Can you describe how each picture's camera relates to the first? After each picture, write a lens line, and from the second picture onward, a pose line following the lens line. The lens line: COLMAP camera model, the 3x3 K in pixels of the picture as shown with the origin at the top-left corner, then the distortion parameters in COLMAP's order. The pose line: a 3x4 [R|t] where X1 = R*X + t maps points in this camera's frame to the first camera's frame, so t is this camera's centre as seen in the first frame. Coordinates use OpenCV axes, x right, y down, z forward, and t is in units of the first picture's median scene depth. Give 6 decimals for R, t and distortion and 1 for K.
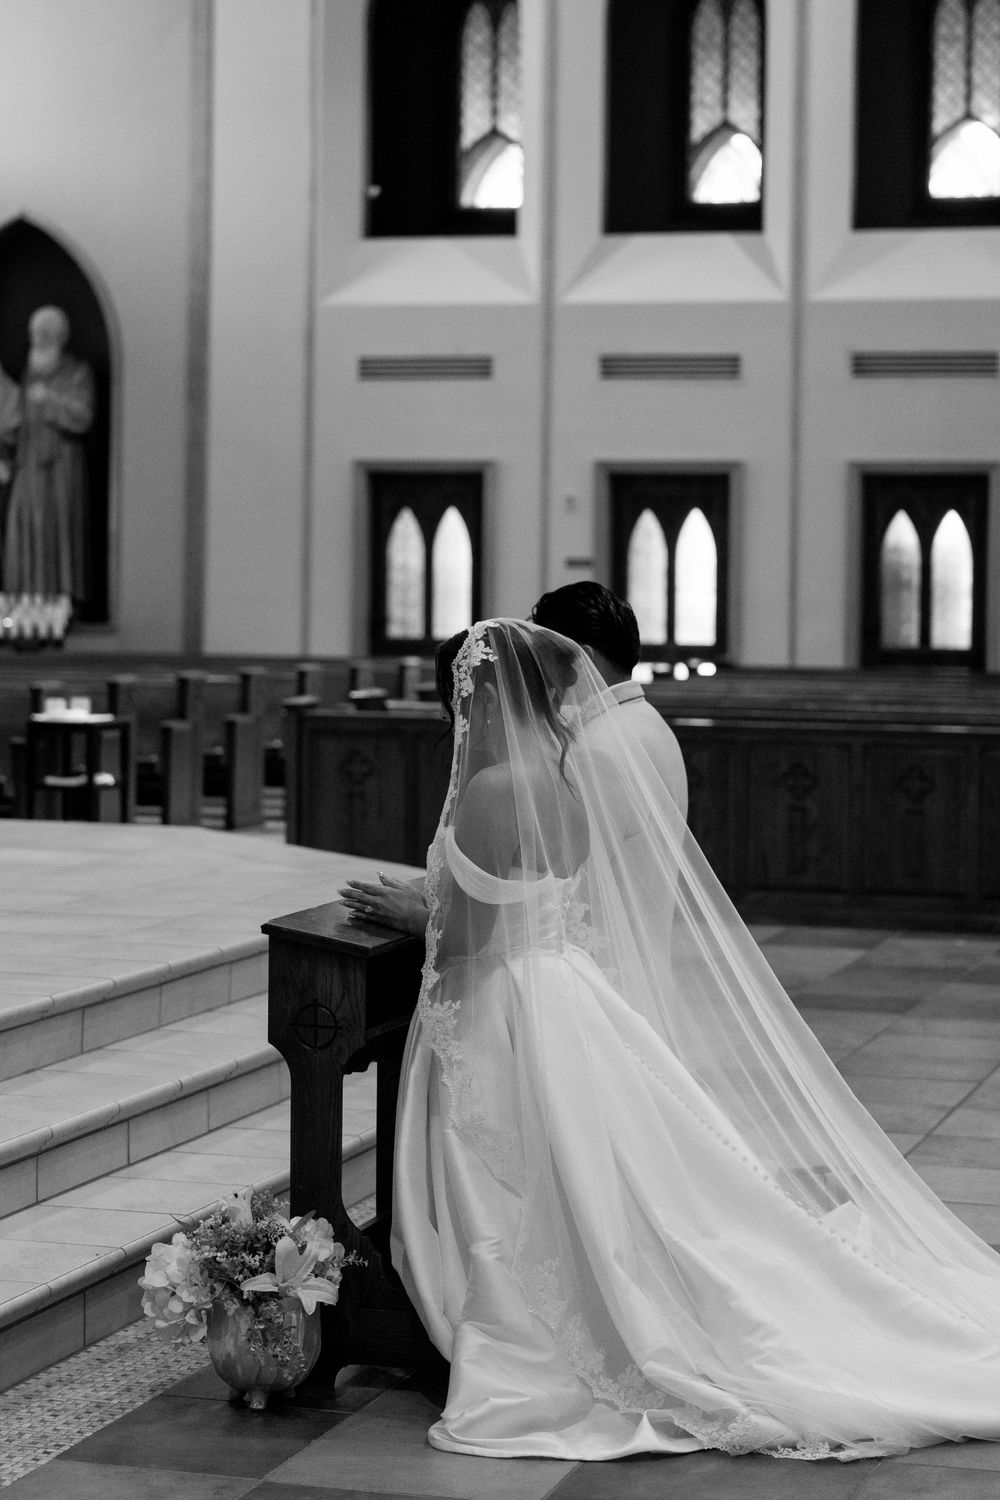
lens RADIAL K [[3356.0, 0, 500.6], [0, 3356.0, 686.3], [0, 0, 1]] dist [0.036706, 0.000000]
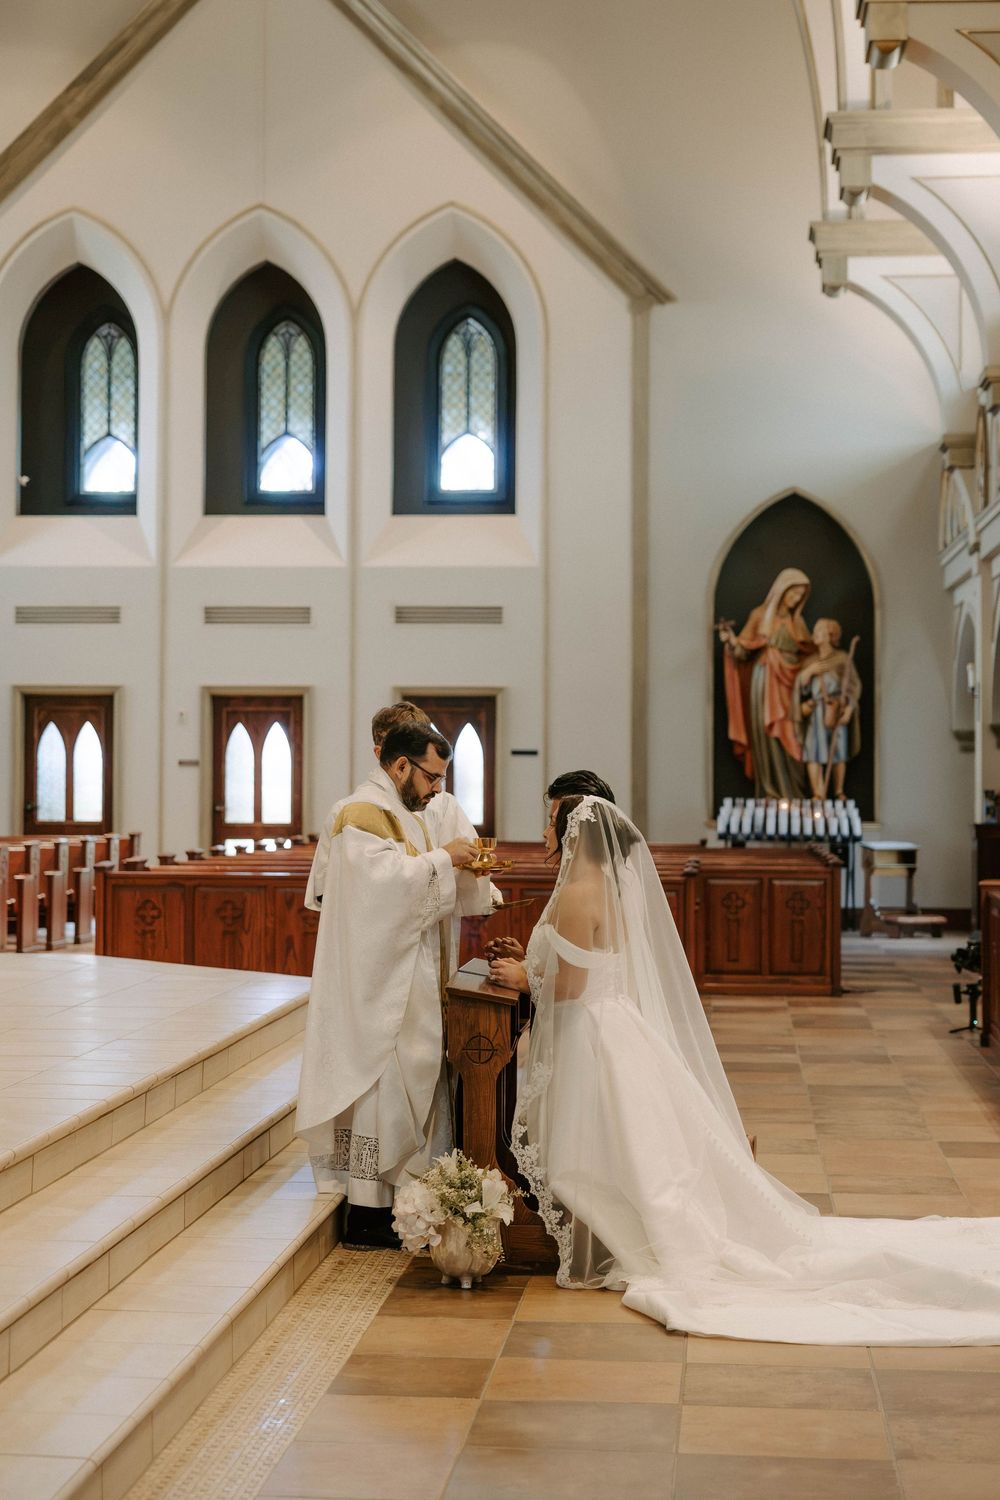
lens RADIAL K [[2717.2, 0, 499.1], [0, 2717.2, 743.1], [0, 0, 1]] dist [-0.018915, 0.000000]
pose [[0.977909, -0.004443, 0.208982, -0.125225], [0.013736, 0.998979, -0.043035, 0.004647], [-0.208578, 0.044955, 0.976972, -0.105476]]
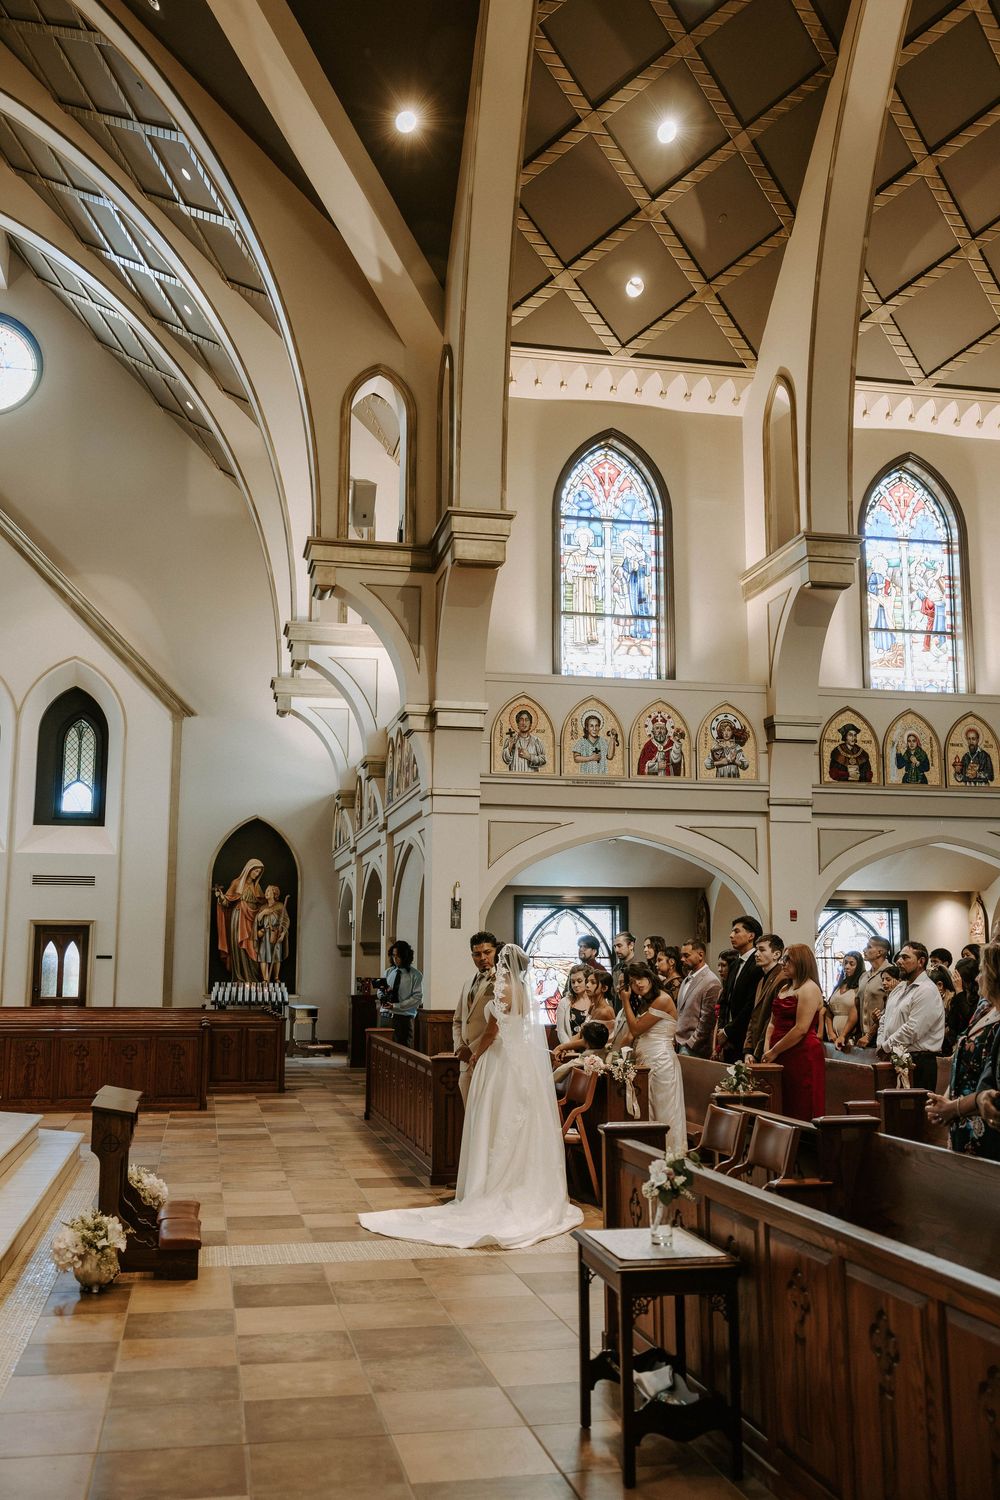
lens RADIAL K [[1391.8, 0, 505.8], [0, 1391.8, 753.3], [0, 0, 1]] dist [-0.021232, 0.000000]
pose [[0.873523, 0.063199, 0.482663, -0.131796], [0.025962, 0.984076, -0.175839, -0.000816], [-0.486090, 0.166131, 0.857973, -0.061158]]
